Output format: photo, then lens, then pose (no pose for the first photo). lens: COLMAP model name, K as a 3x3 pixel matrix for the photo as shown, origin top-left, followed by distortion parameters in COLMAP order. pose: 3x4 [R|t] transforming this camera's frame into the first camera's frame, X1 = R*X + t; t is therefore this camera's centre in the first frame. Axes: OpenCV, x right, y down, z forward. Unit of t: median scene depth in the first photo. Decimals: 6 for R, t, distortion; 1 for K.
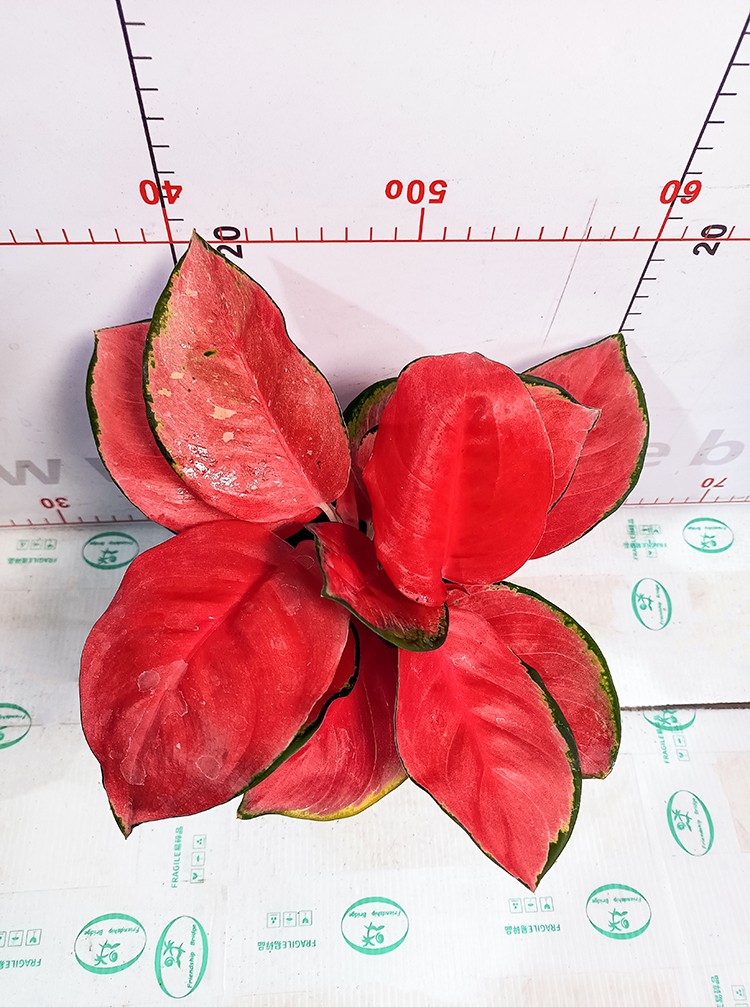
lens RADIAL K [[749.2, 0, 376.9], [0, 749.2, 496.0], [0, 0, 1]] dist [-0.005200, 0.003946]
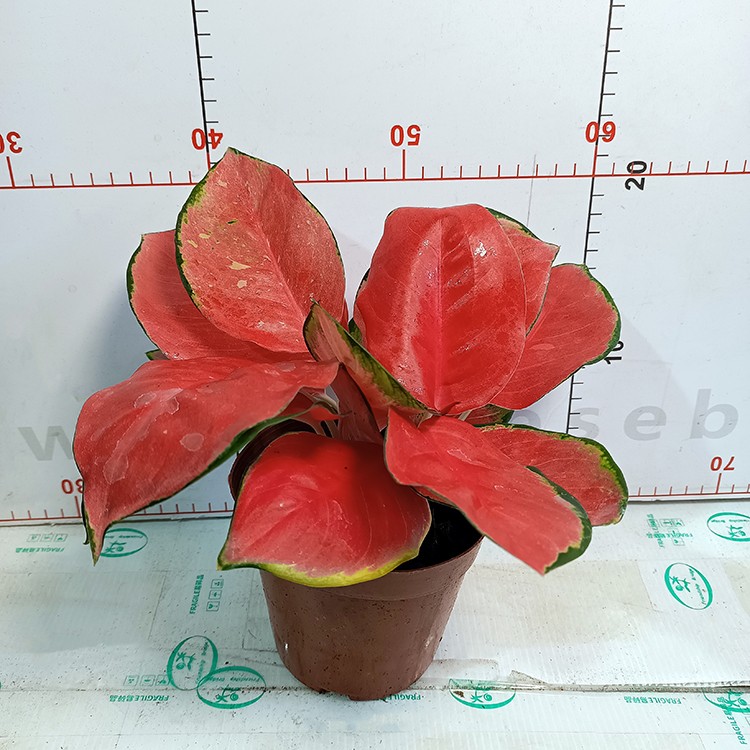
lens RADIAL K [[748.6, 0, 377.4], [0, 748.6, 374.5], [0, 0, 1]] dist [0.000251, 0.000000]
pose [[0.998431, -0.041630, -0.037450, 0.048718], [0.015301, 0.846171, -0.532691, 0.654253], [0.053865, 0.531282, 0.845481, 0.099428]]
